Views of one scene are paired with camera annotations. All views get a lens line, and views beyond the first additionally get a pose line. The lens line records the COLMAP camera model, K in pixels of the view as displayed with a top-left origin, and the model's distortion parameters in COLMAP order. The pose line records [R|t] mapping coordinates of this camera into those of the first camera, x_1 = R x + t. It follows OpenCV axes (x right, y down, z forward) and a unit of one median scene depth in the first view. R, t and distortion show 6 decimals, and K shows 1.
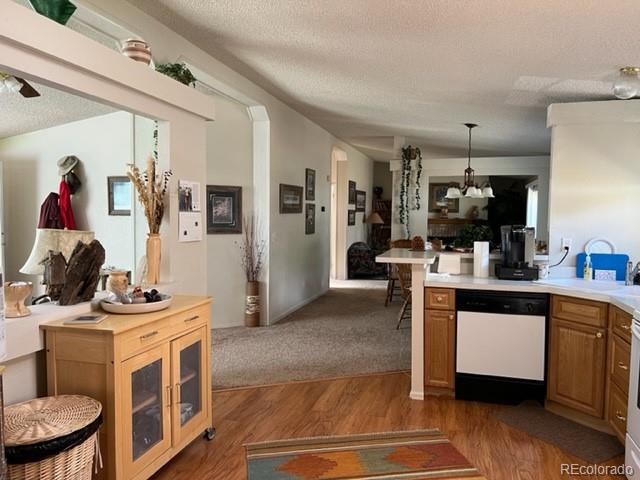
lens RADIAL K [[481.8, 0, 320.2], [0, 481.8, 240.4], [0, 0, 1]] dist [0.005400, -0.000399]
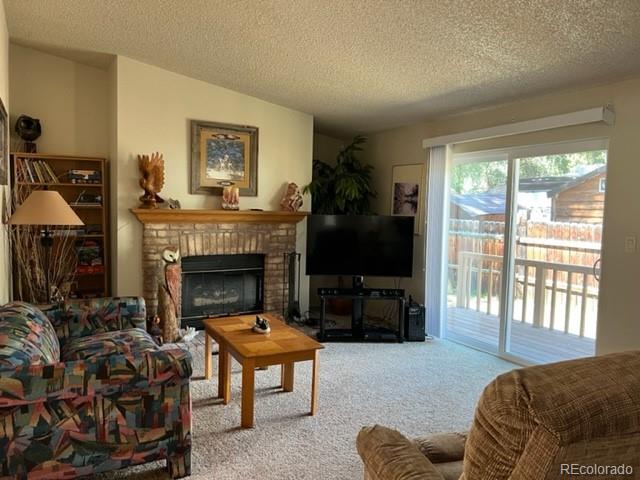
lens RADIAL K [[481.8, 0, 320.6], [0, 481.8, 239.9], [0, 0, 1]] dist [0.005400, -0.000399]
pose [[0.696707, -0.040769, 0.716196, 0.015504], [0.017311, 0.999048, 0.040031, -0.035274], [-0.717147, -0.015492, 0.696750, 0.659780]]
